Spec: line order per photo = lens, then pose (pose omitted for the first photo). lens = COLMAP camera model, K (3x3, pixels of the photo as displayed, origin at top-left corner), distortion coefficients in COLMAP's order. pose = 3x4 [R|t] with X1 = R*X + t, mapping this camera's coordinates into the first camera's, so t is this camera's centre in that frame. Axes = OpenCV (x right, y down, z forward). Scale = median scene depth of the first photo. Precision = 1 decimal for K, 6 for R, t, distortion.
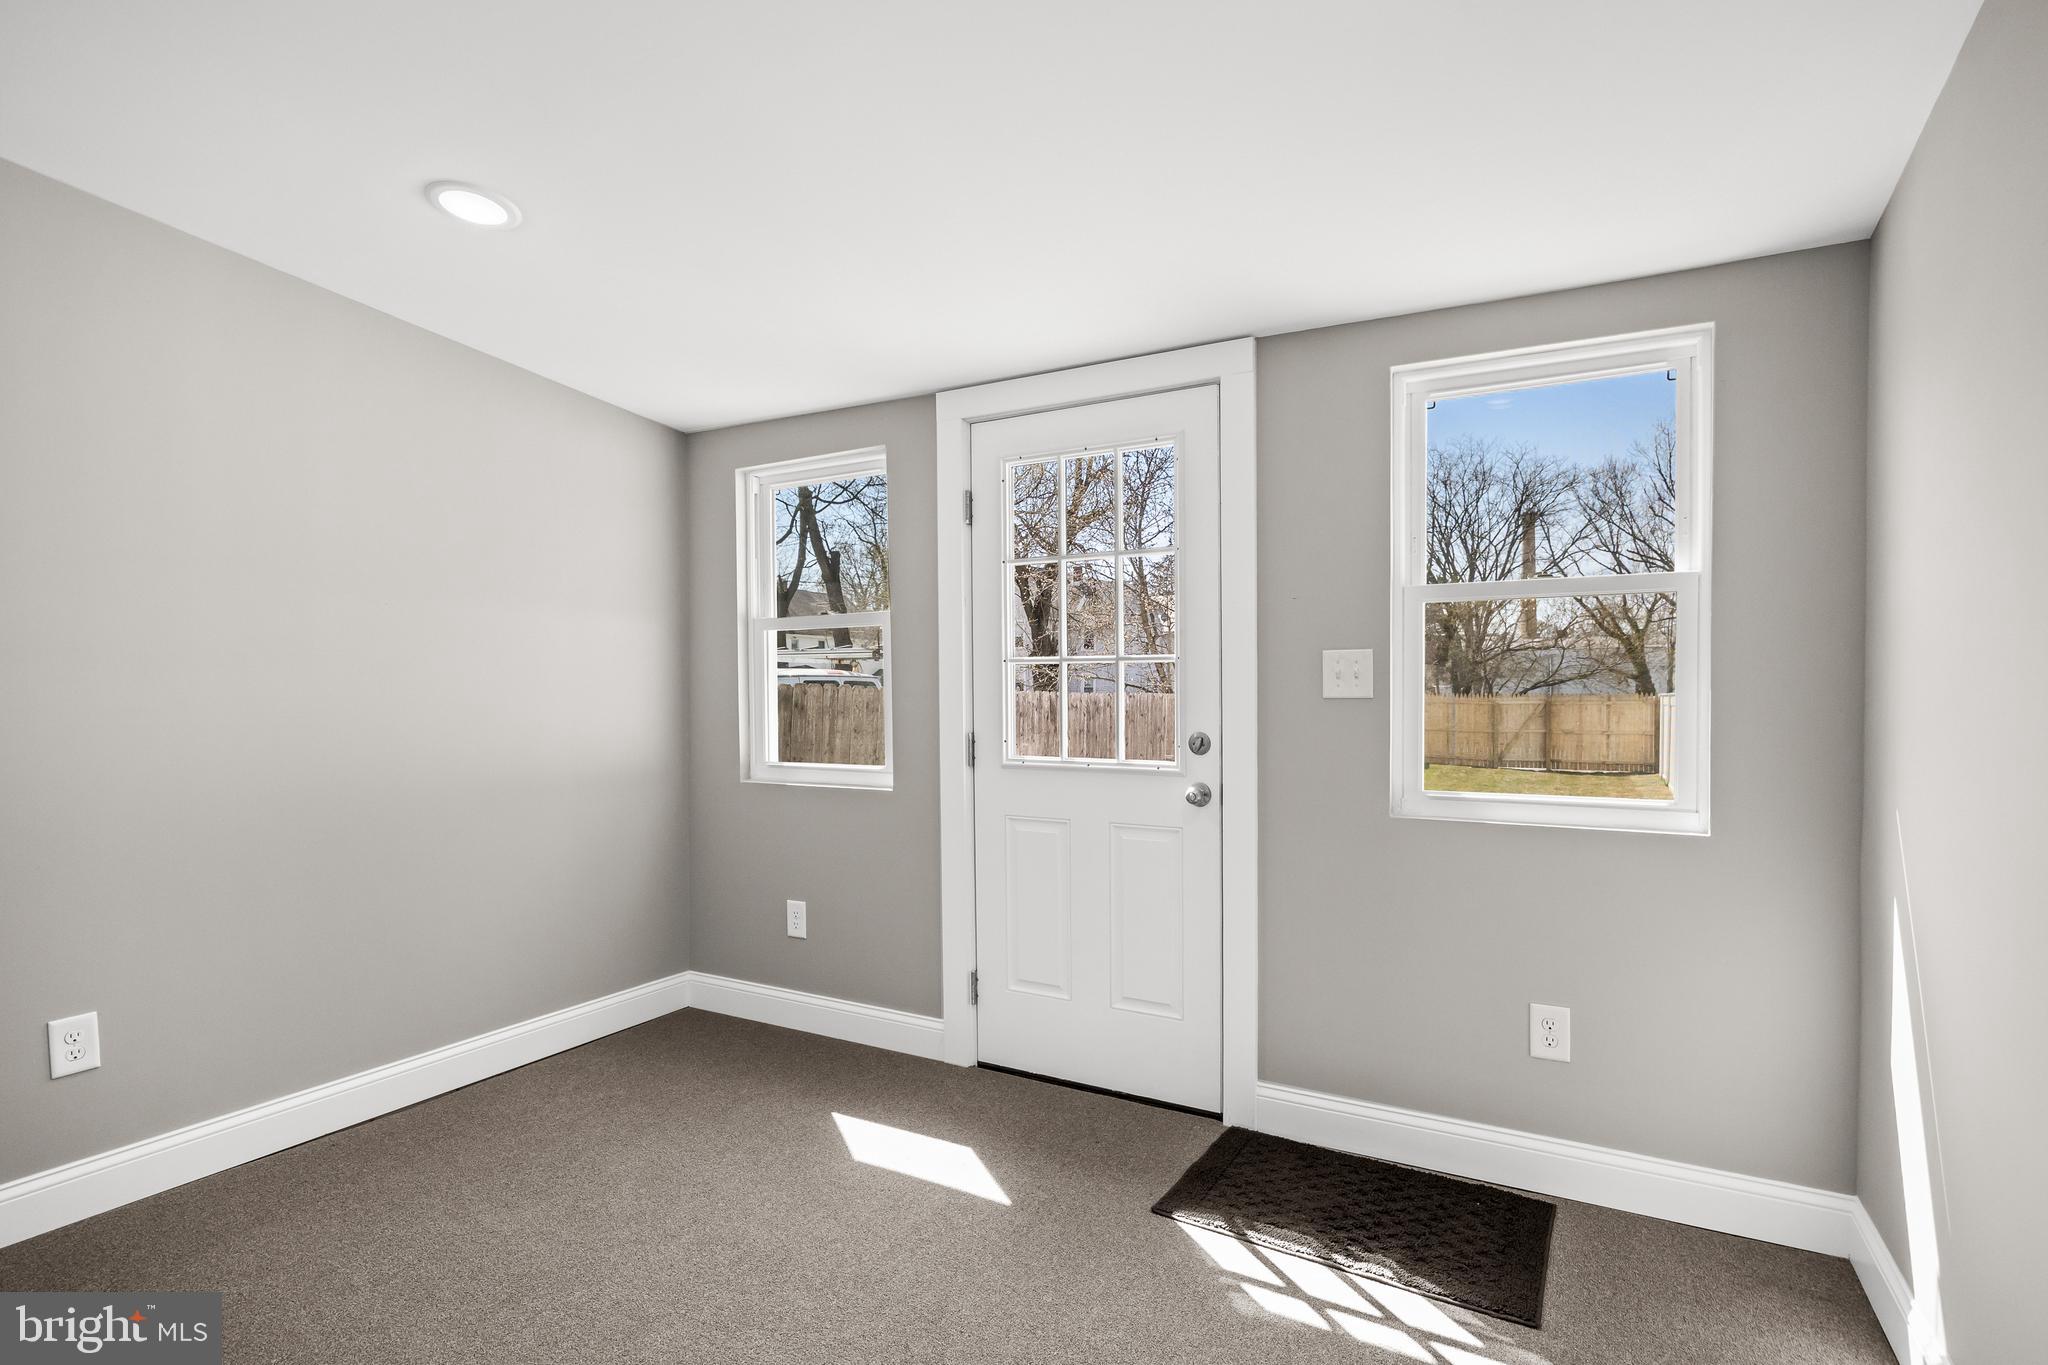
lens RADIAL K [[1034.0, 0, 1024.0], [0, 1034.0, 682.5], [0, 0, 1]] dist [-0.001629, -0.000344]
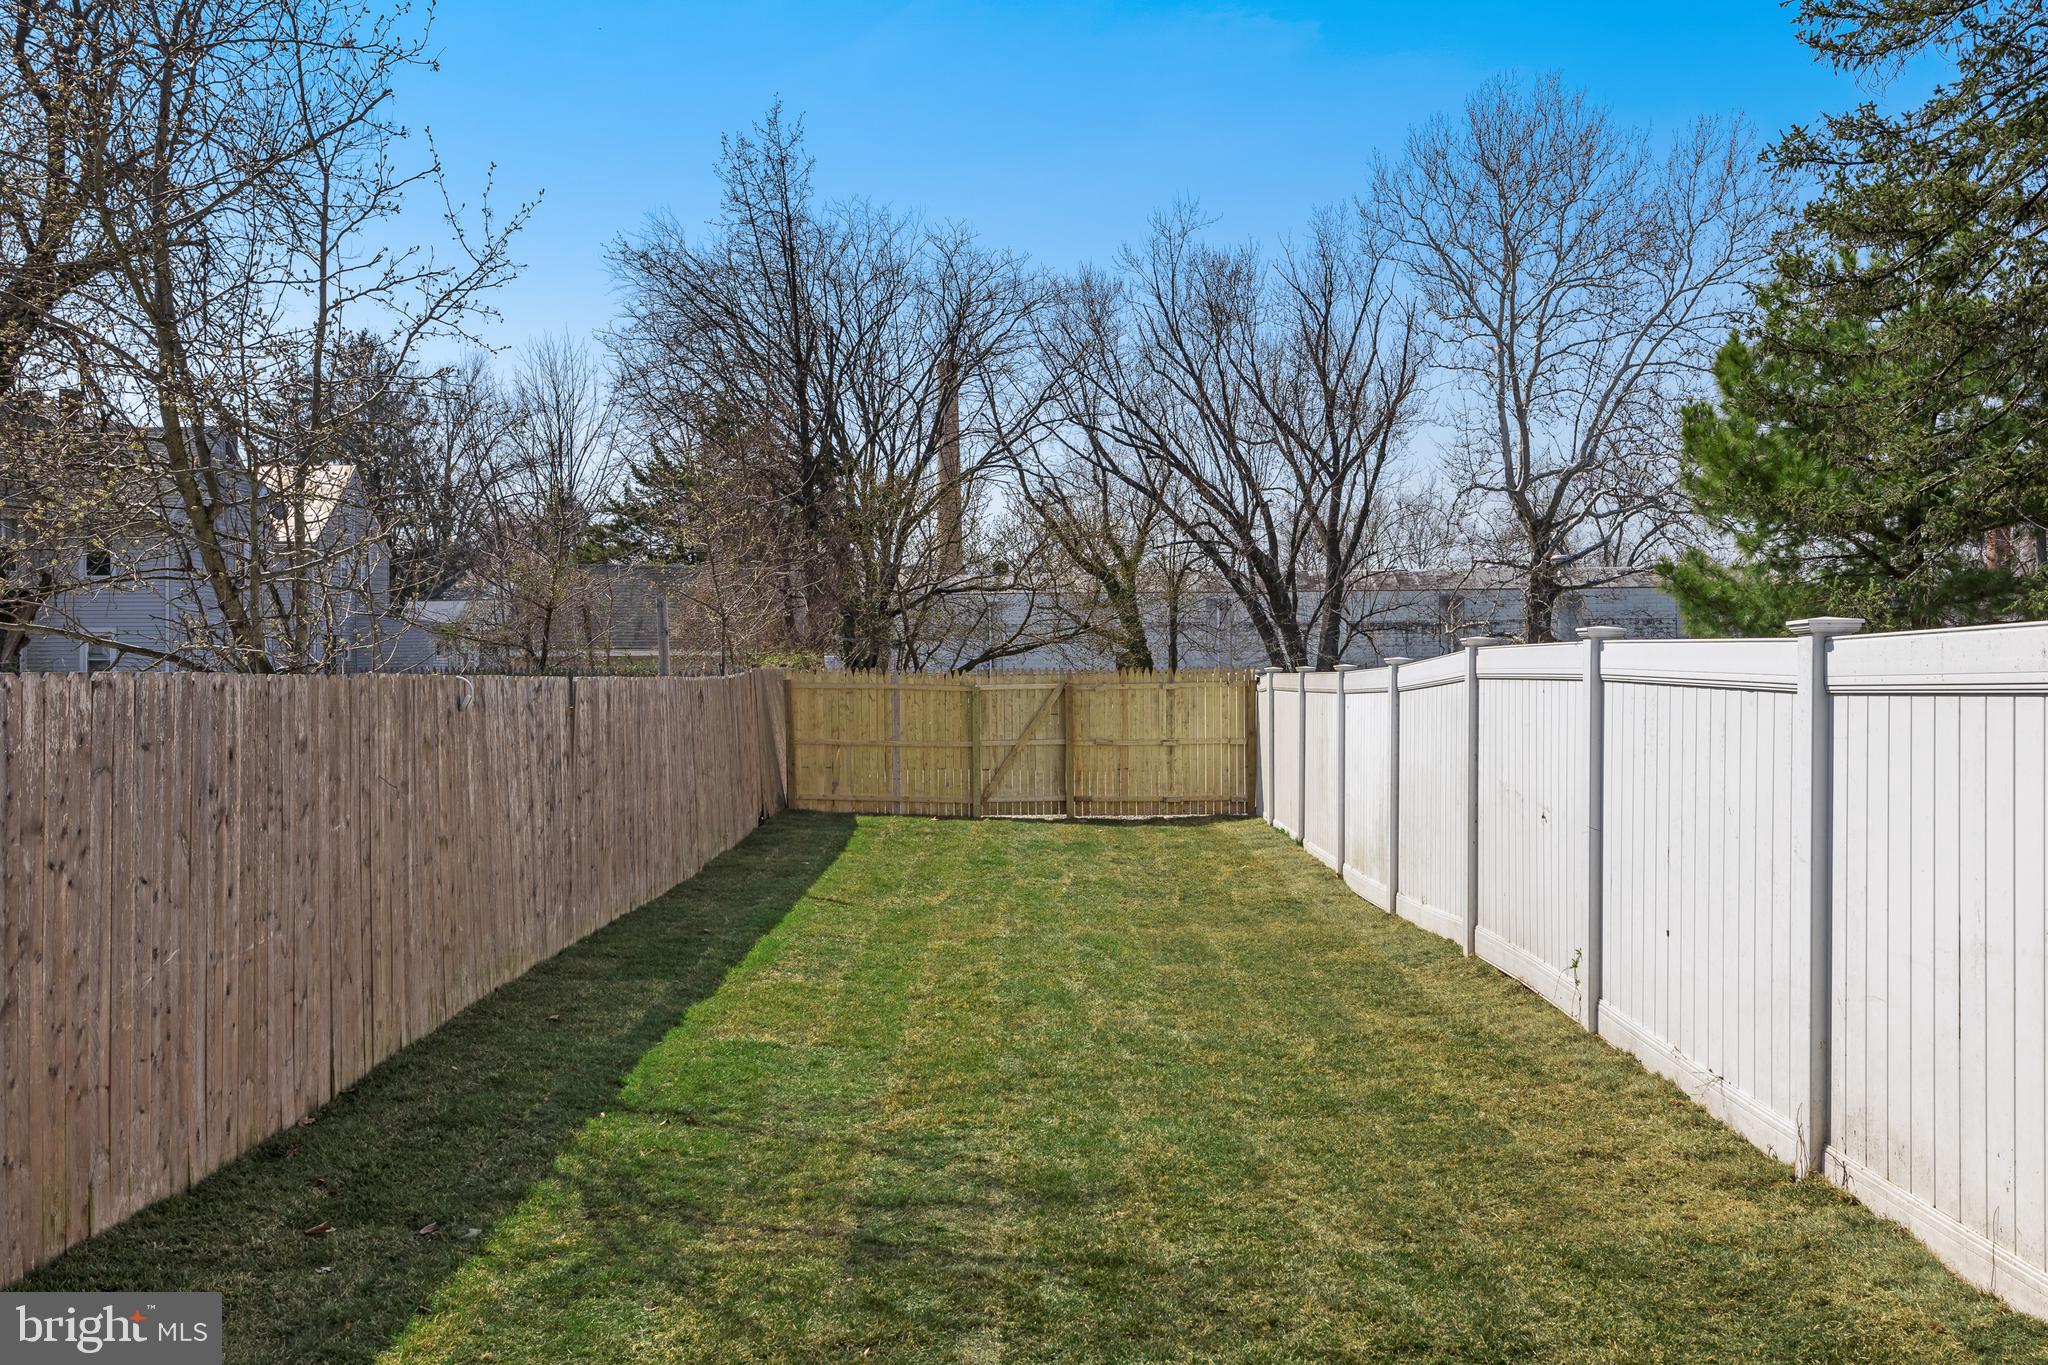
lens RADIAL K [[1891.7, 0, 1024.0], [0, 1891.7, 682.5], [0, 0, 1]] dist [0.005822, 0.004144]
pose [[0.874124, -0.007886, 0.485639, 0.017568], [-0.000127, 0.999864, 0.016463, 0.001136], [-0.485703, -0.014452, 0.874004, 0.100733]]
